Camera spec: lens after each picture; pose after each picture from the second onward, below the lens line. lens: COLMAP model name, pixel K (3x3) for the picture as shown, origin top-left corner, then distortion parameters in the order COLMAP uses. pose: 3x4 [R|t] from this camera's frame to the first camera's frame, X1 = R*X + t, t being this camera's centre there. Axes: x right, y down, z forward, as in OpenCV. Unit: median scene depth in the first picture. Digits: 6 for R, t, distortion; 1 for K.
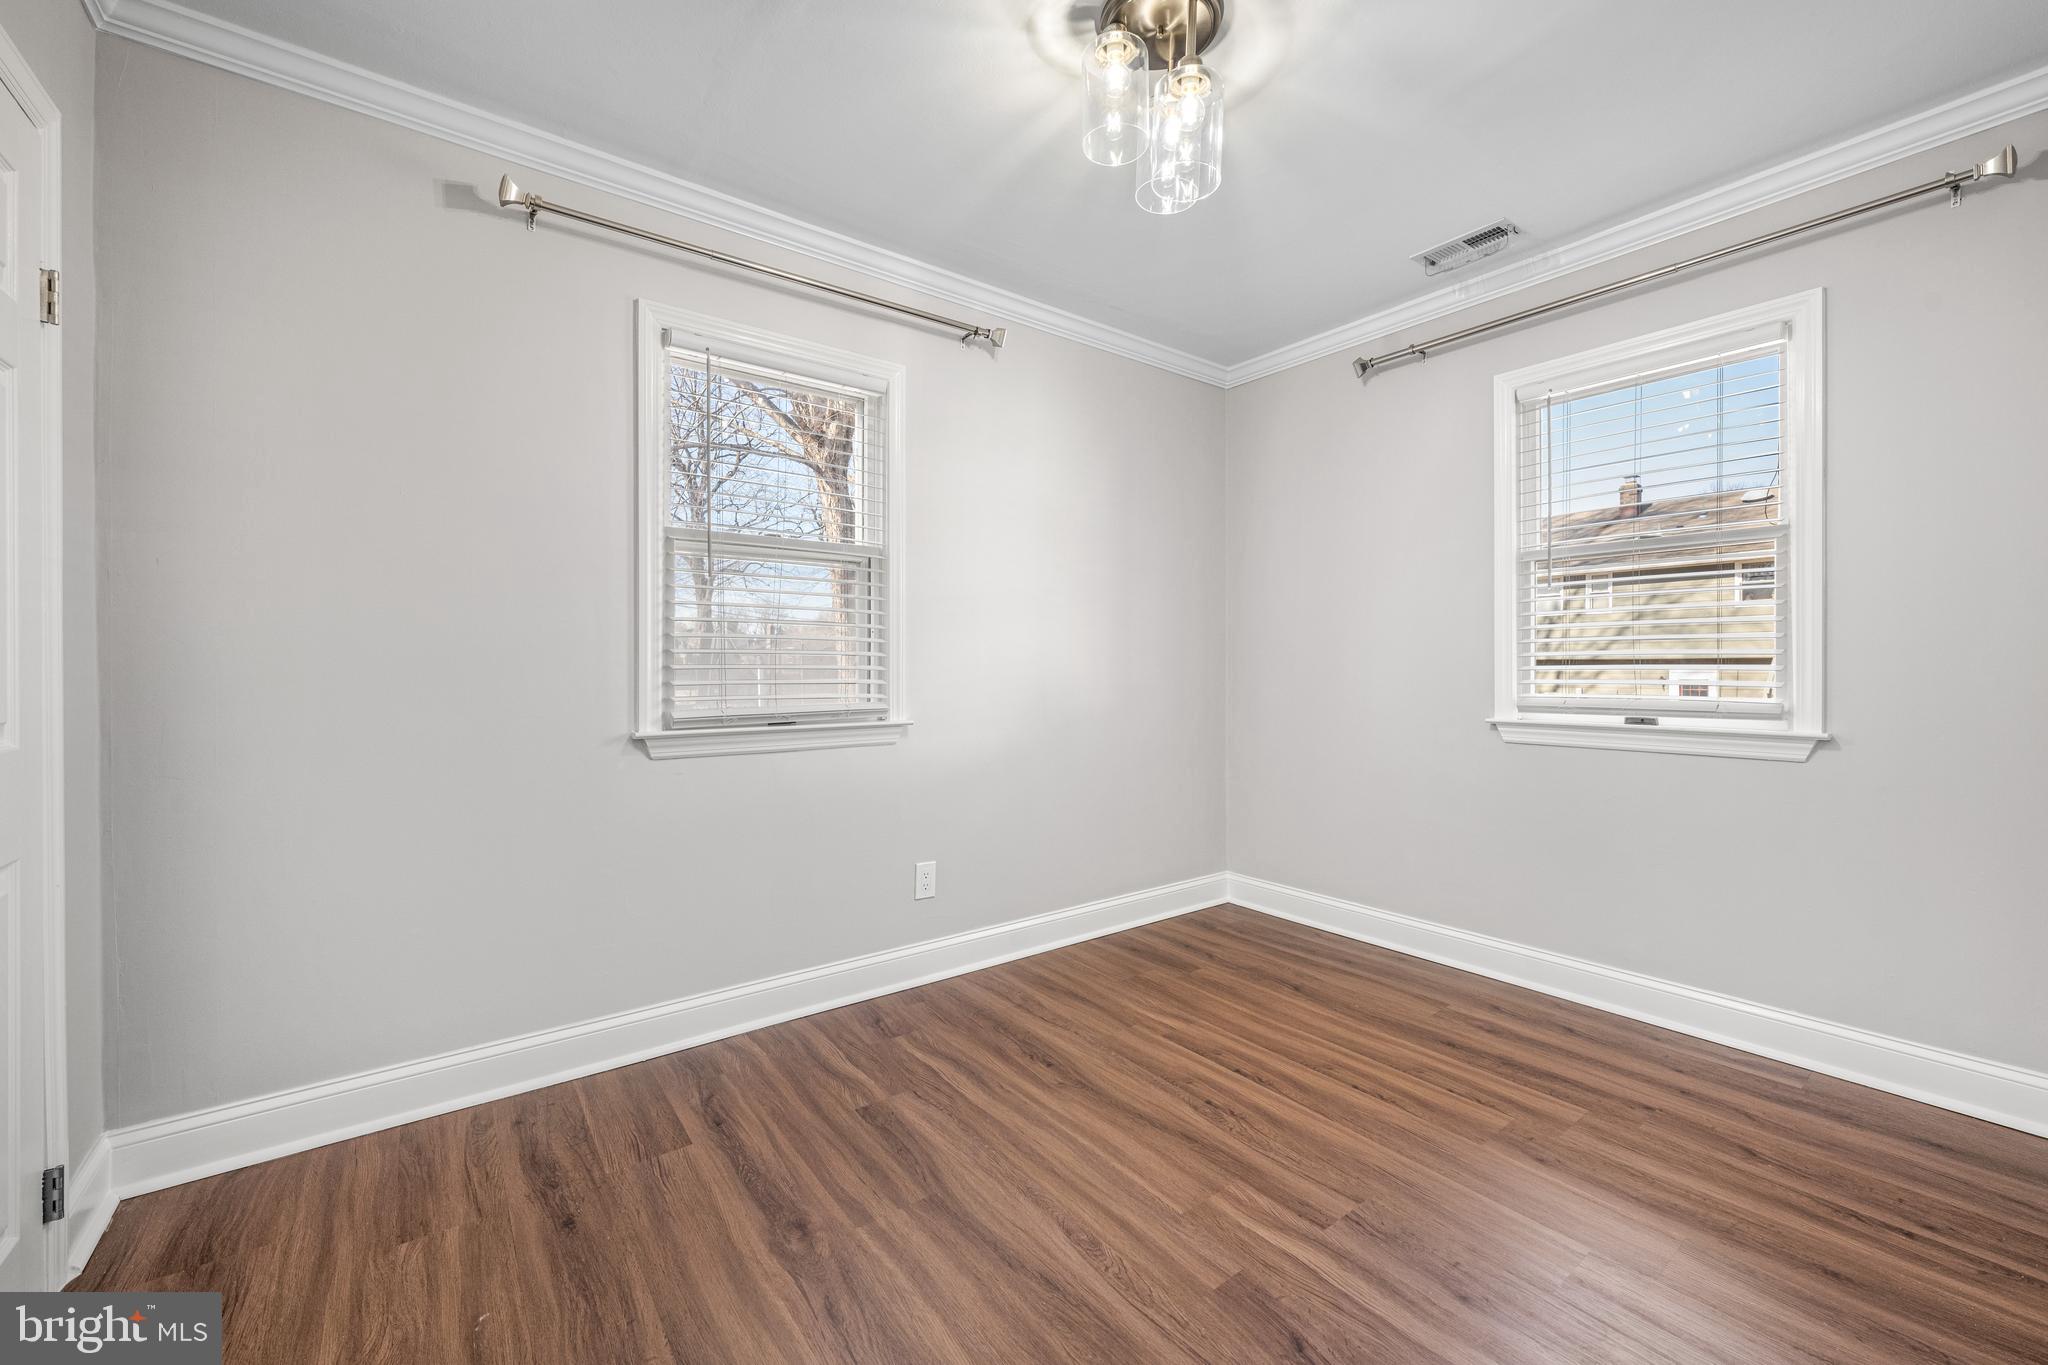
lens RADIAL K [[808.2, 0, 1023.1], [0, 808.2, 671.6], [0, 0, 1]] dist [-0.001024, 0.000071]
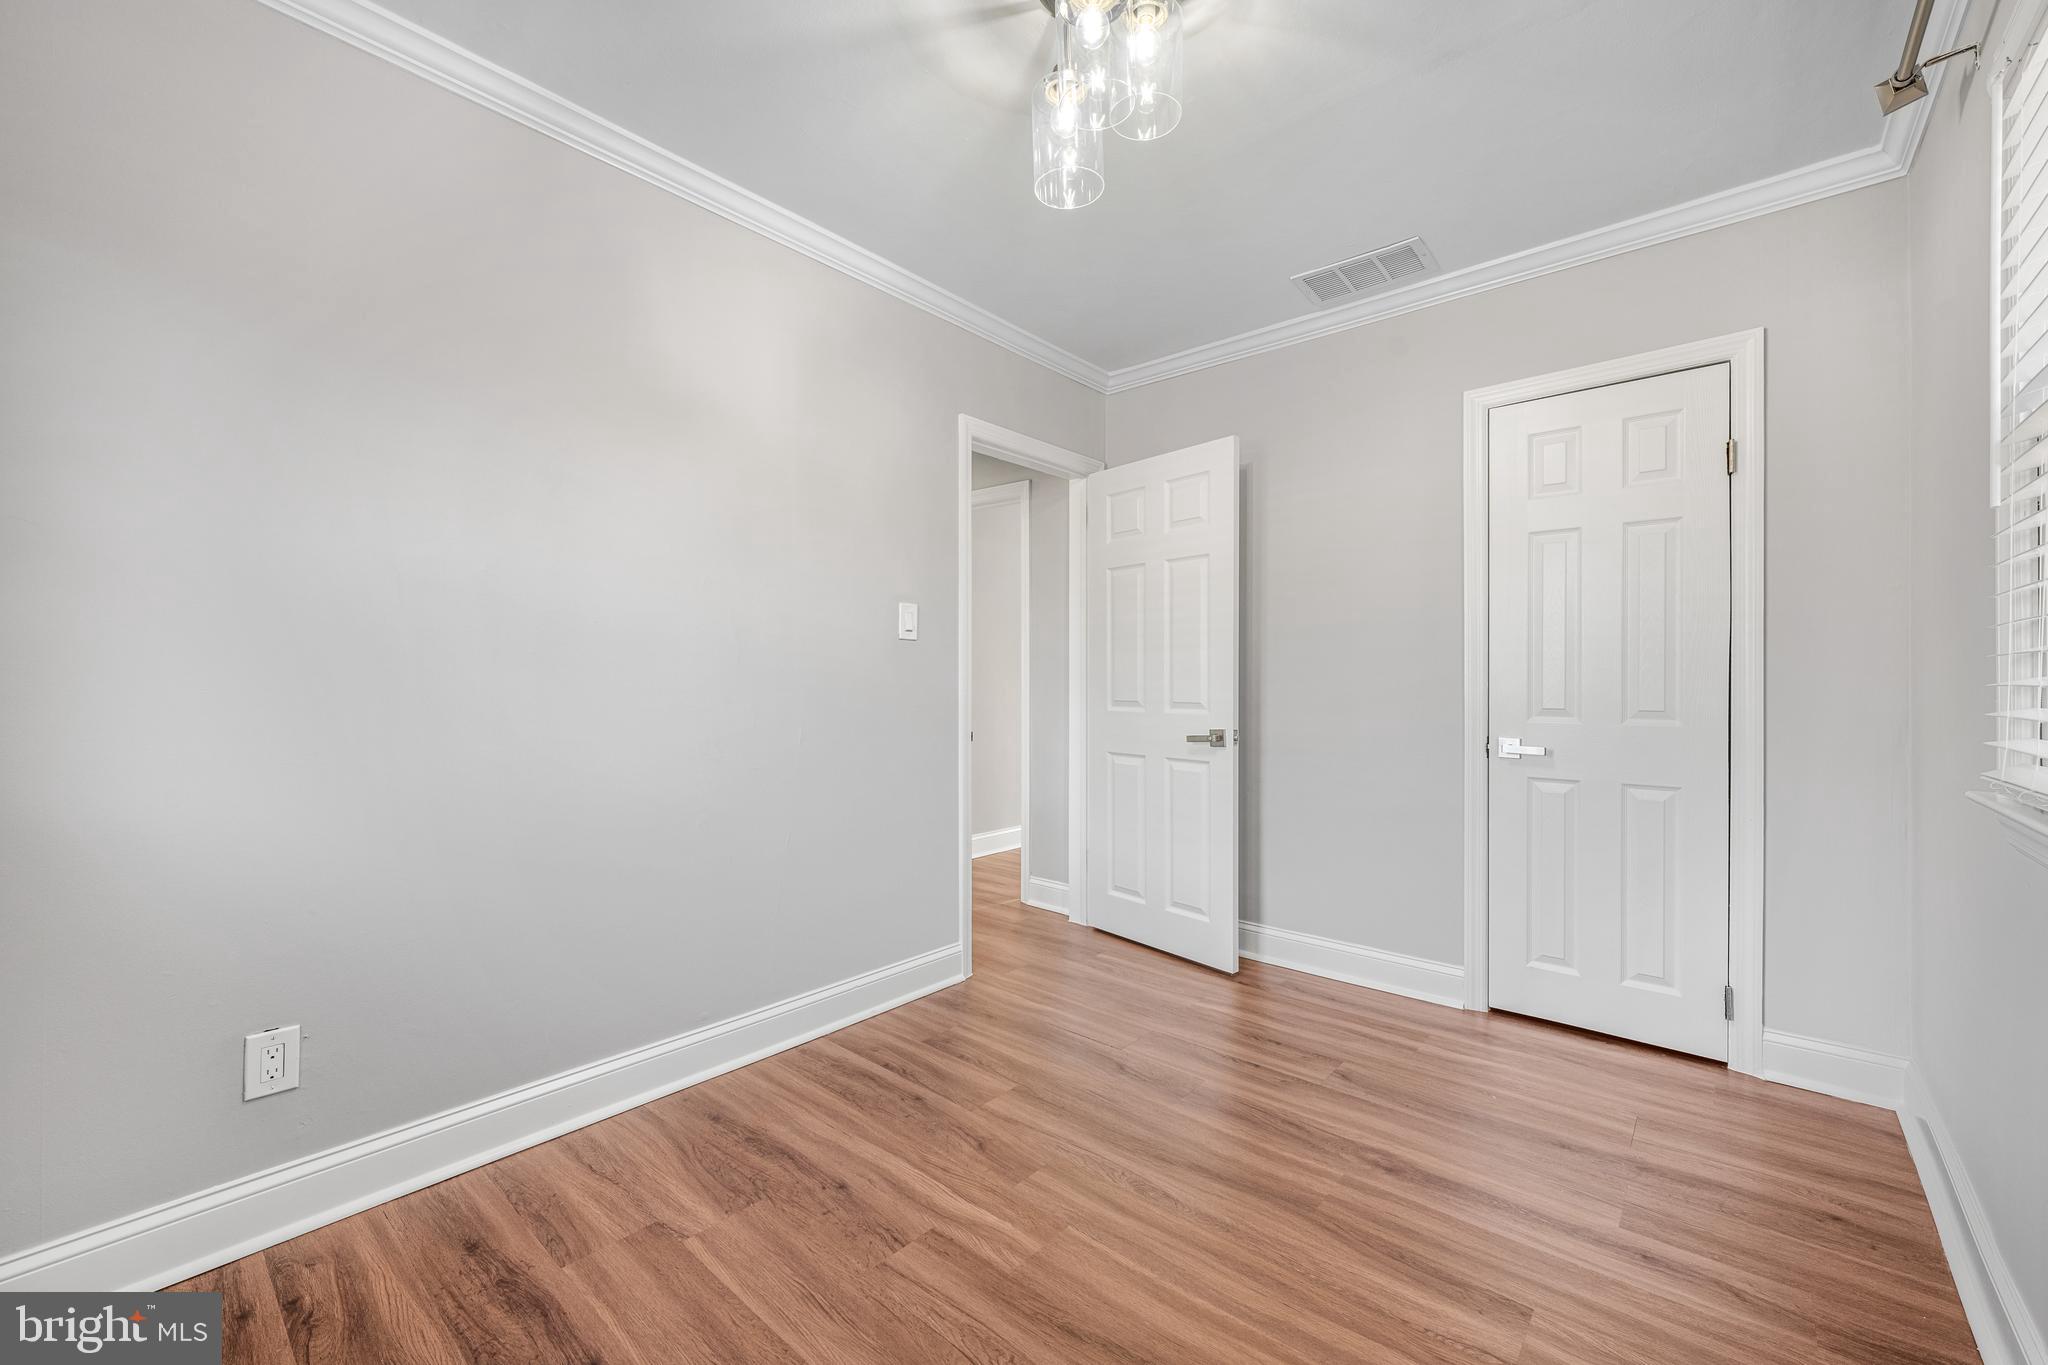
lens RADIAL K [[808.2, 0, 1029.8], [0, 808.2, 685.8], [0, 0, 1]] dist [-0.001024, 0.000071]
pose [[-0.976853, 0.003195, -0.213886, 0.455451], [0.002511, 0.999991, 0.003469, -0.000932], [0.213895, 0.002851, -0.976853, 1.967048]]
